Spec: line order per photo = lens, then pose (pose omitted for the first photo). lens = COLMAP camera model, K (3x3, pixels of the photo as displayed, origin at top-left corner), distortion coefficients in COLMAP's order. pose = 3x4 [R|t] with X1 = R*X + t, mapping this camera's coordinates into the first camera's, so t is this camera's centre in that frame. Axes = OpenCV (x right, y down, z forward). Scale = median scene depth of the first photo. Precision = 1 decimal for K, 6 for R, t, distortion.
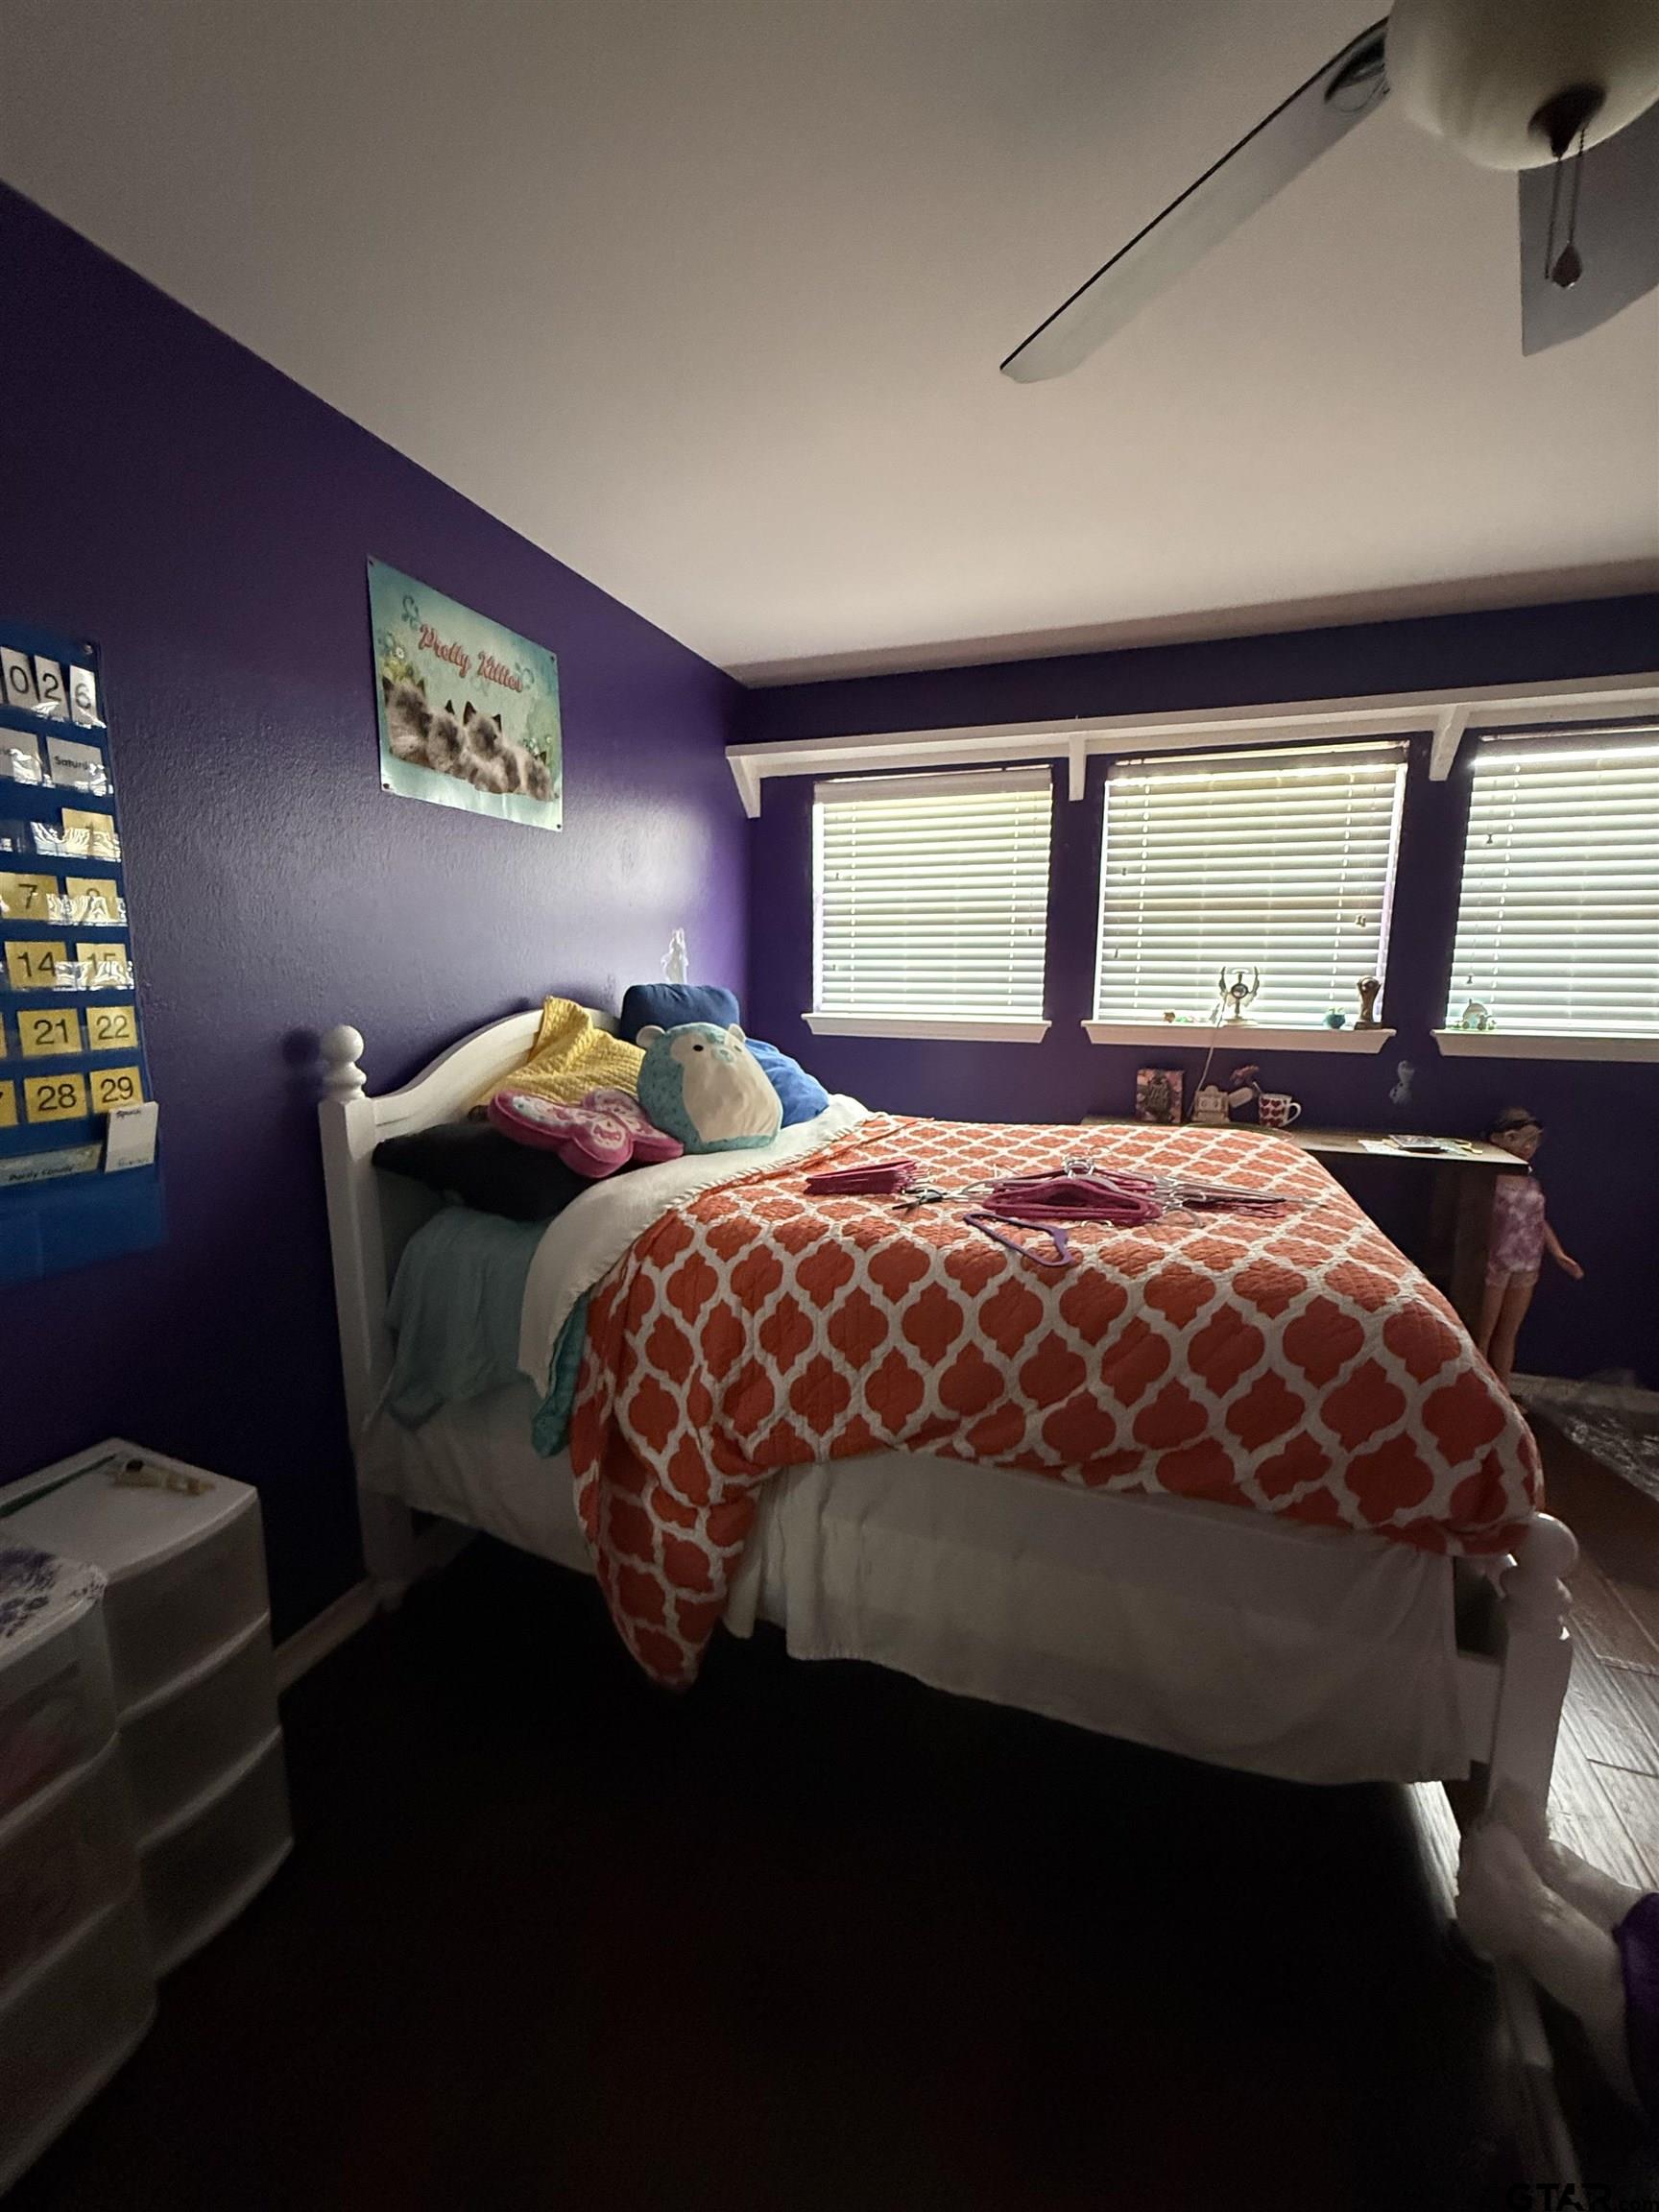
lens RADIAL K [[884.0, 0, 821.4], [0, 884.0, 1095.4], [0, 0, 1]] dist [-0.002213, 0.000059]
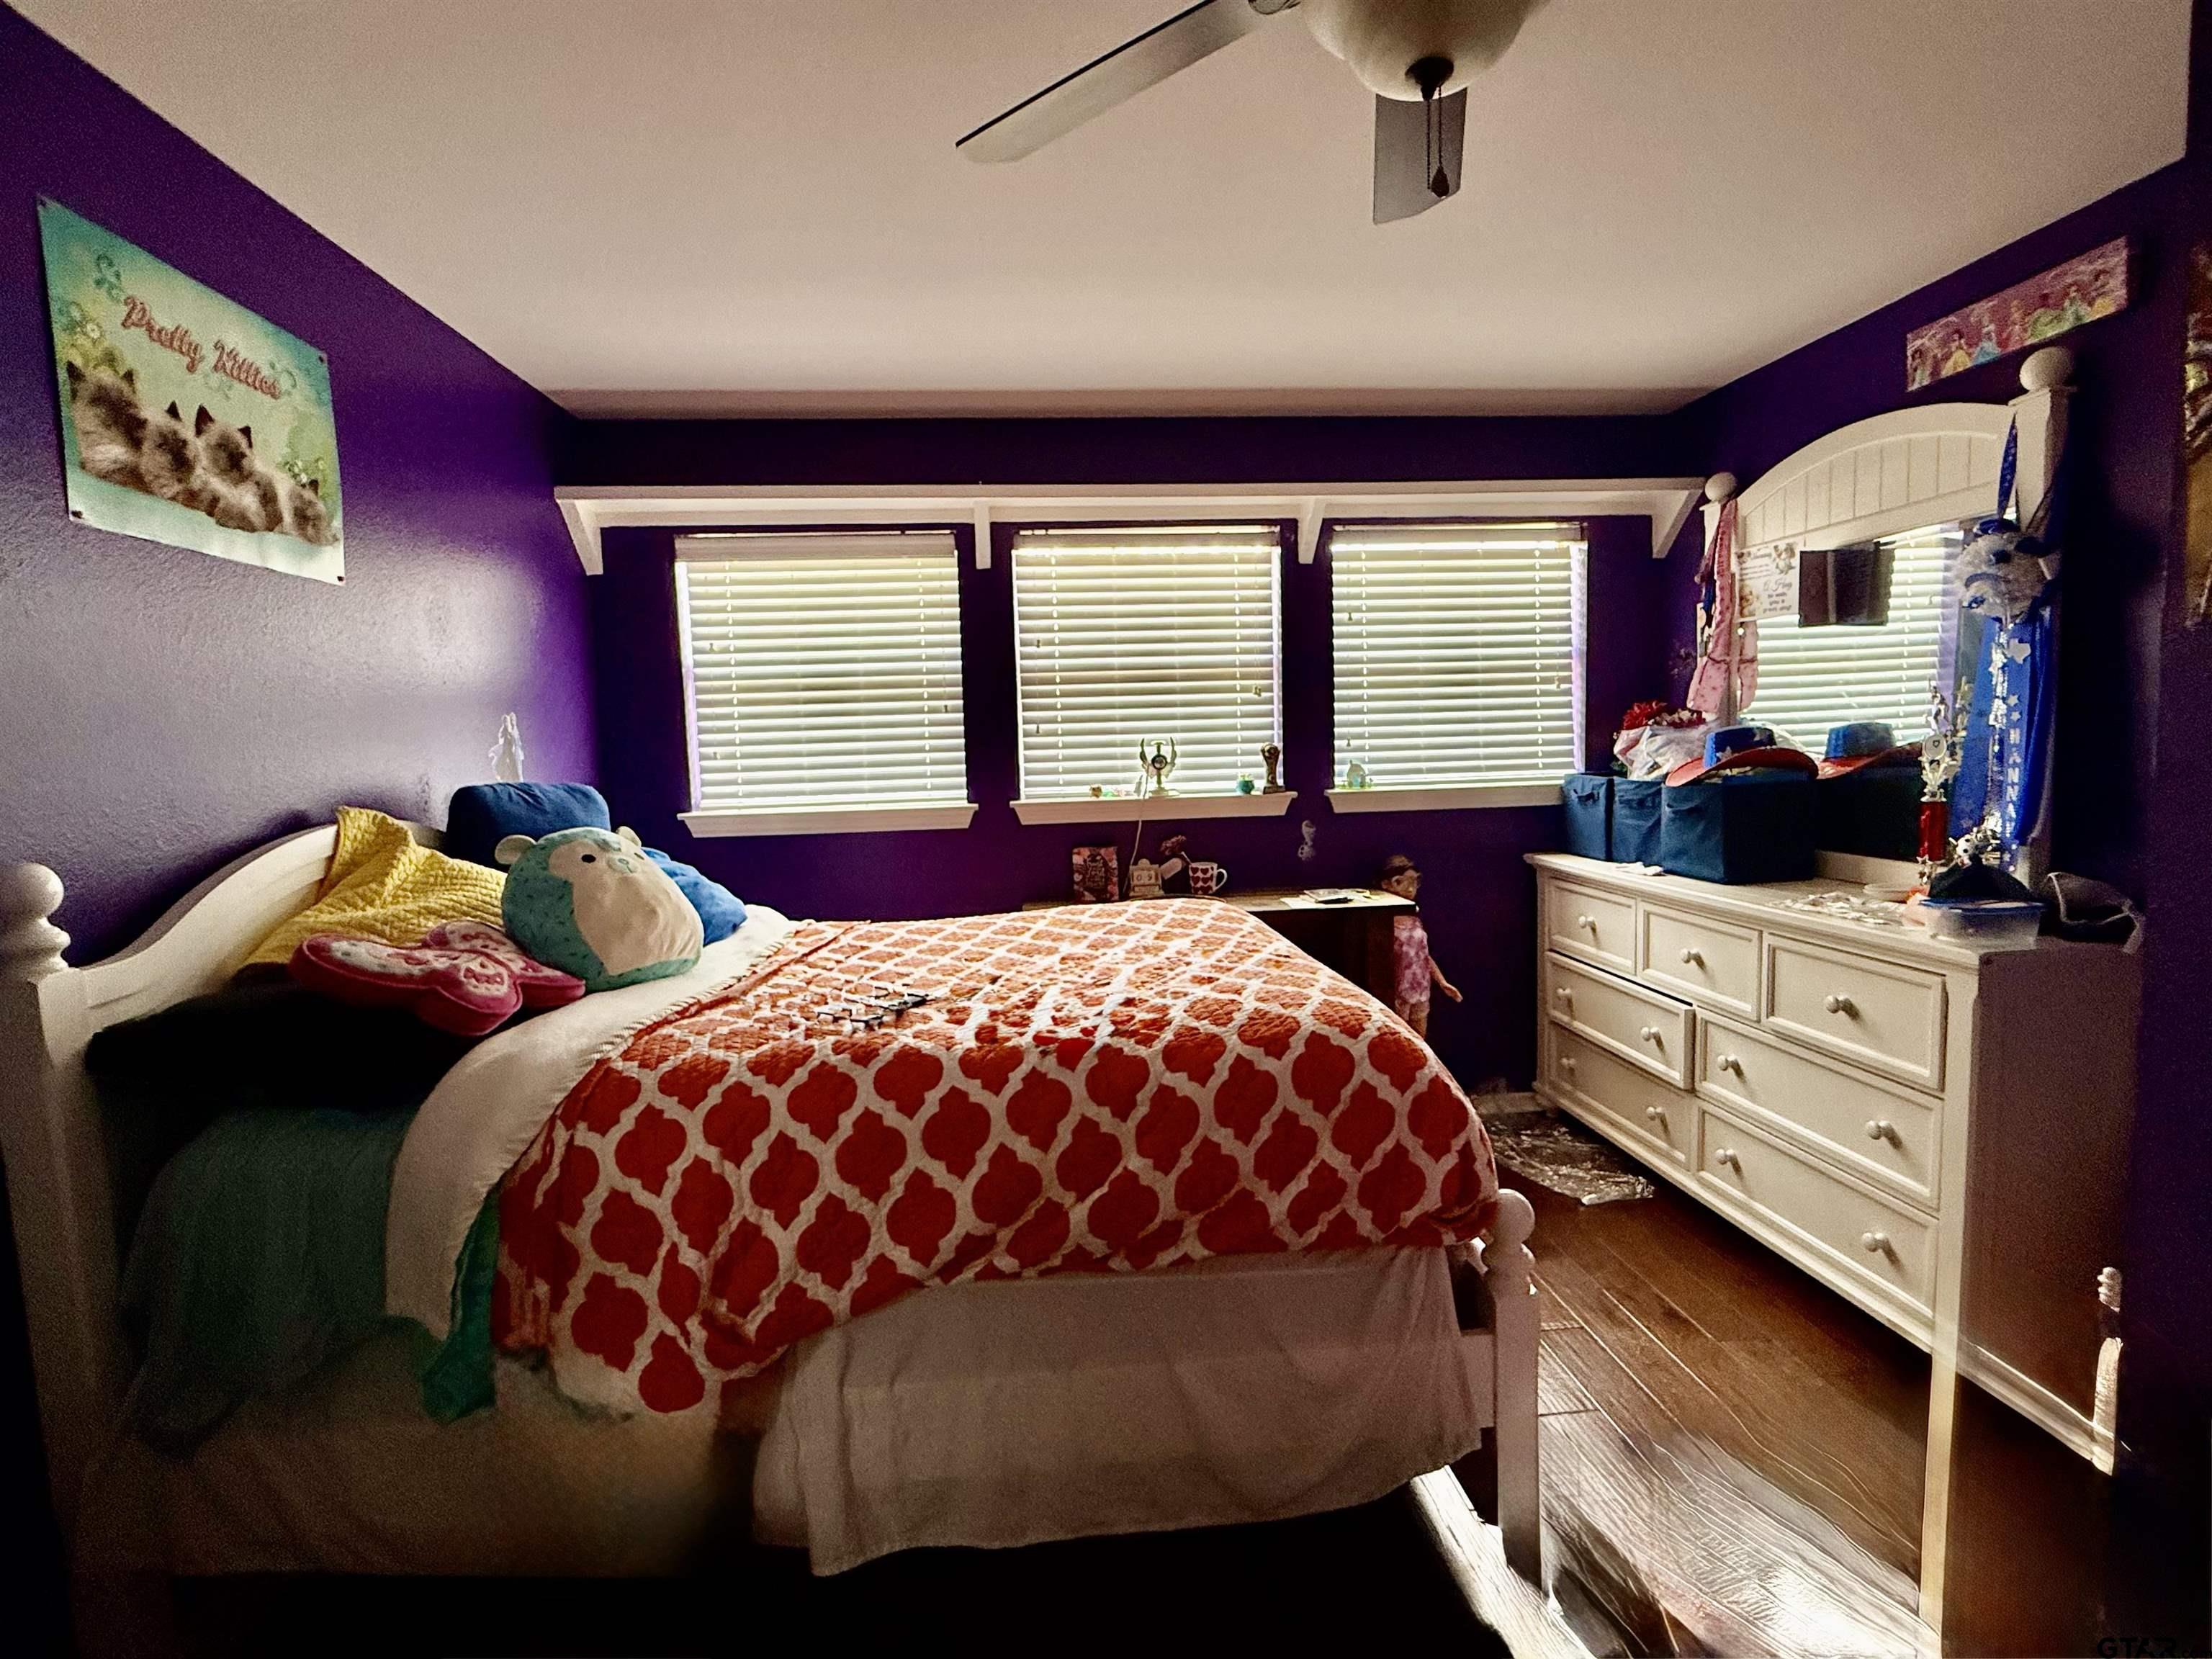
lens RADIAL K [[1028.5, 0, 1103.3], [0, 1028.5, 821.6], [0, 0, 1]] dist [-0.000983, -0.002428]
pose [[0.907085, -0.066155, 0.415718, -0.104230], [0.098412, 0.993533, -0.056627, 0.011452], [-0.409283, 0.092277, 0.907729, -0.029887]]
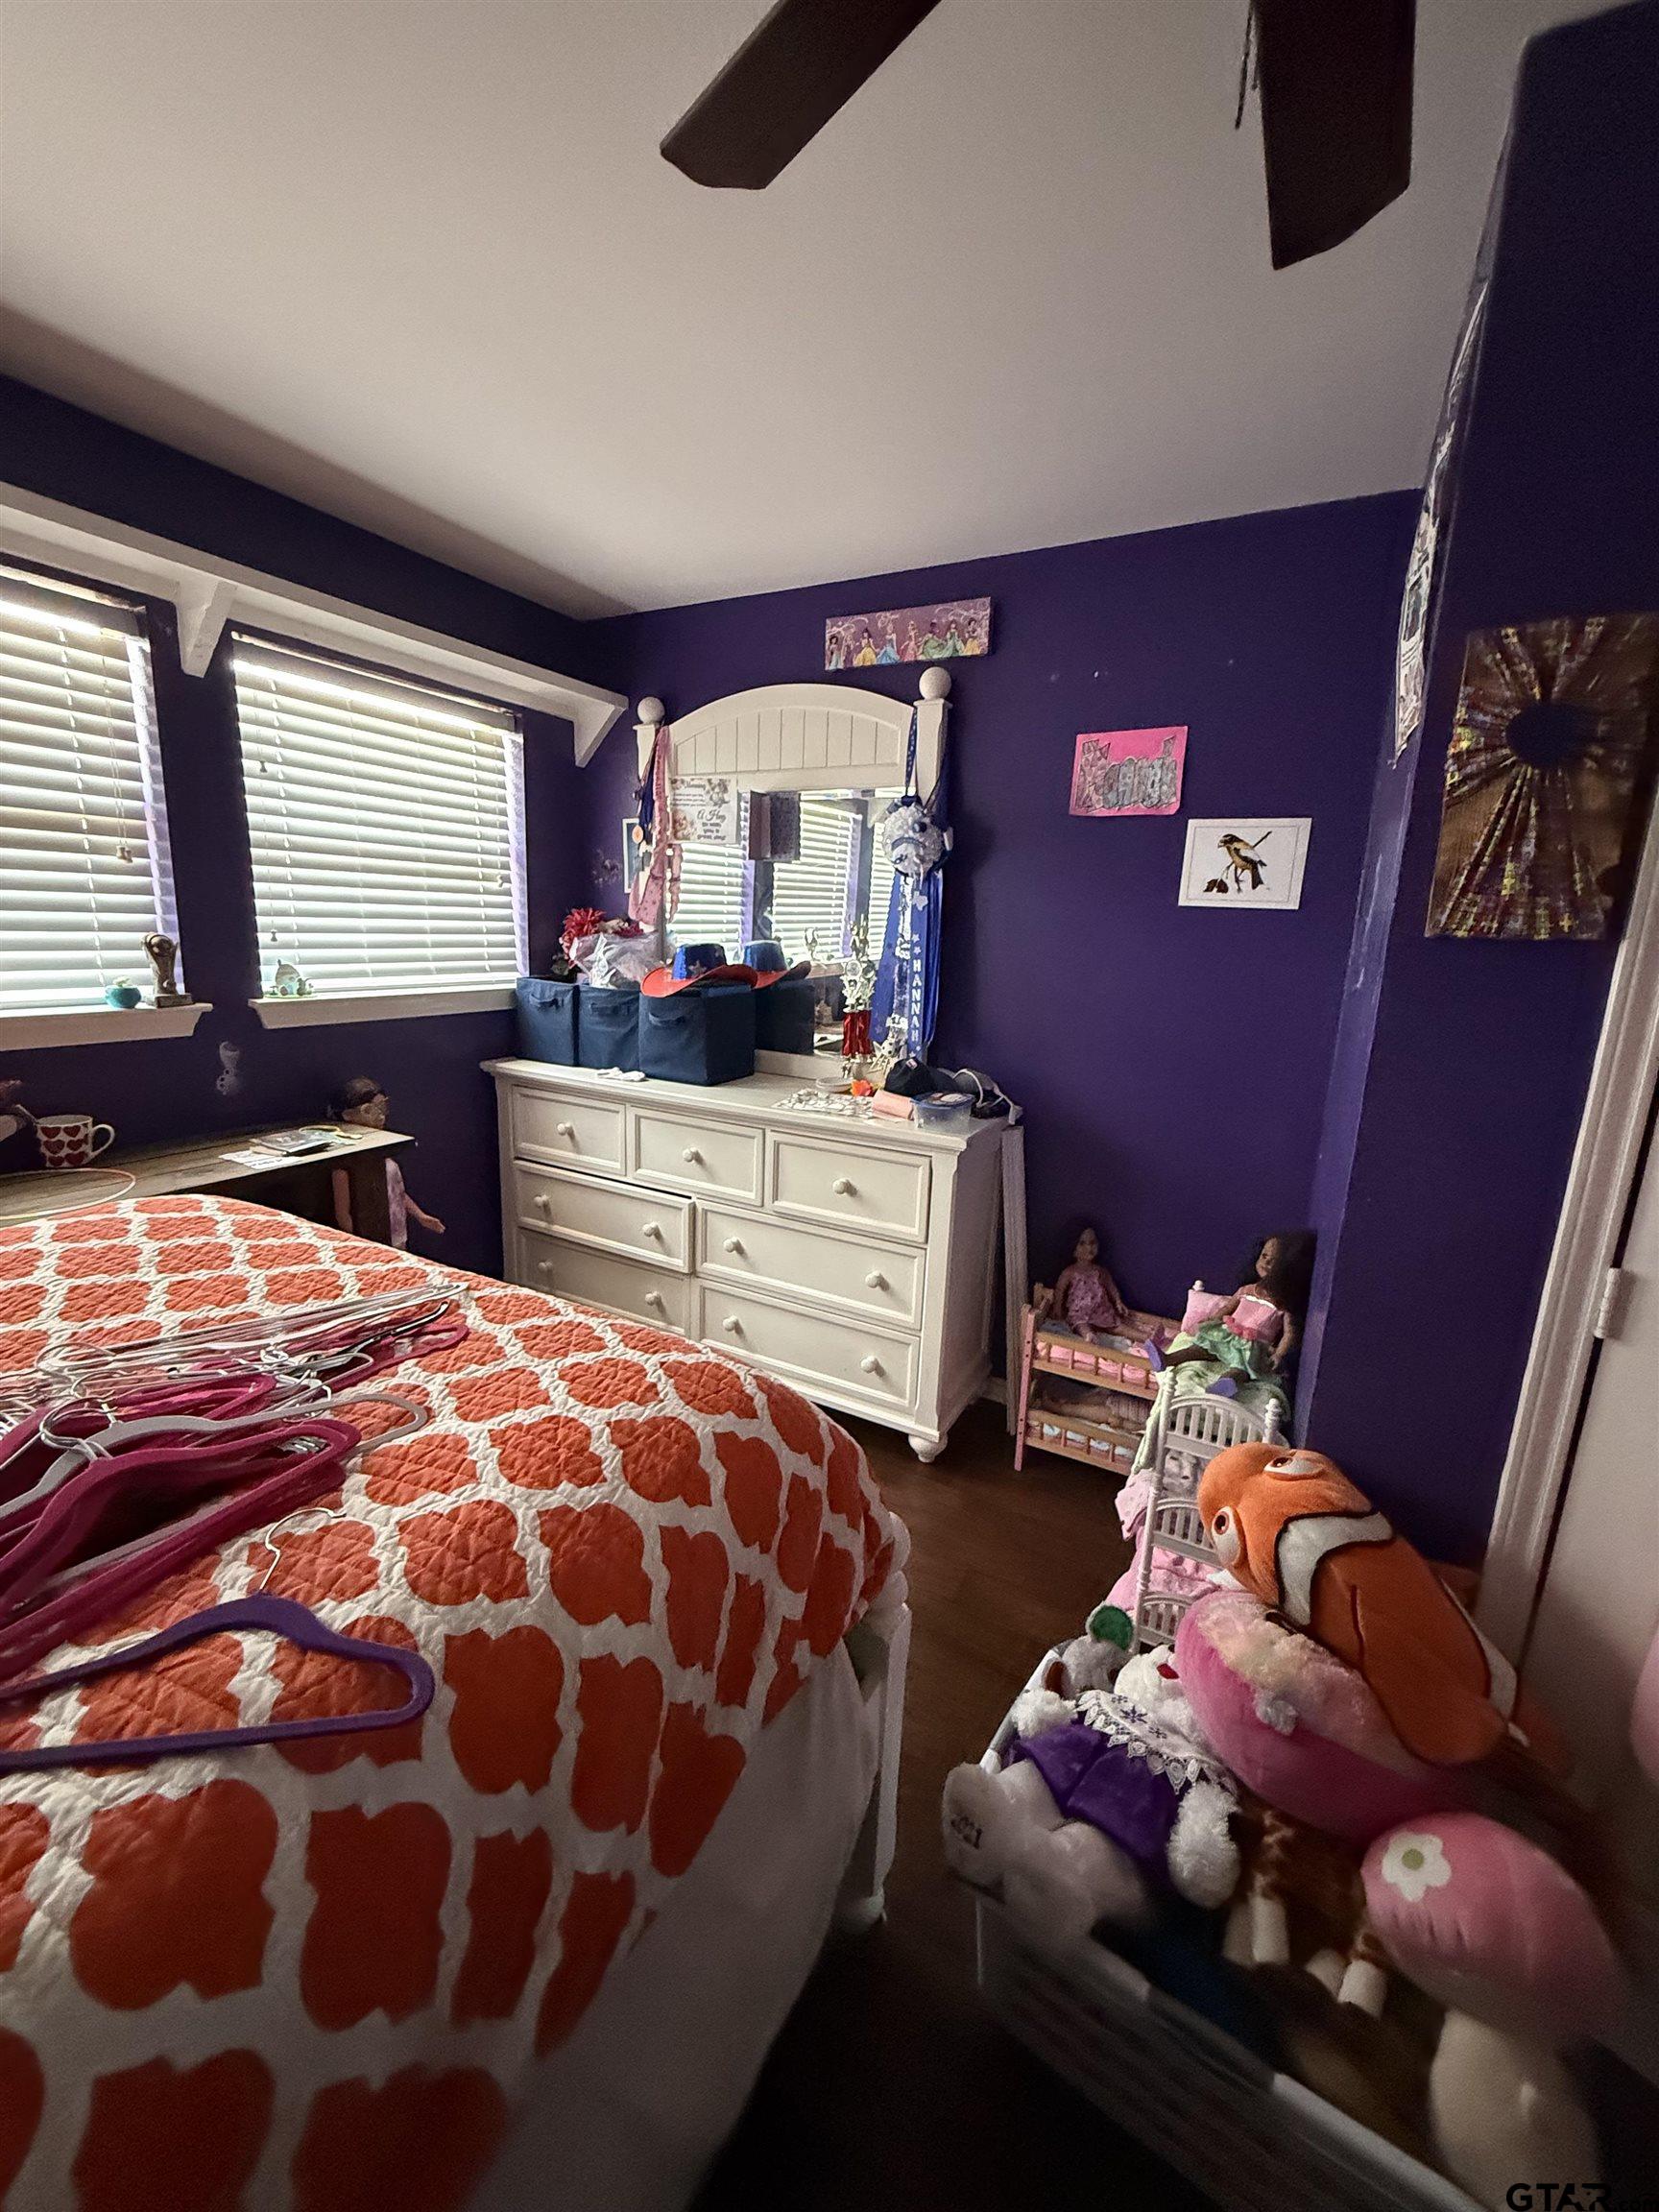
lens RADIAL K [[884.0, 0, 819.2], [0, 884.0, 1096.3], [0, 0, 1]] dist [-0.002213, 0.000059]
pose [[0.151960, -0.194125, 0.969136, -0.042900], [0.109914, 0.977760, 0.178618, -0.101937], [-0.982256, 0.079379, 0.169917, 0.486996]]
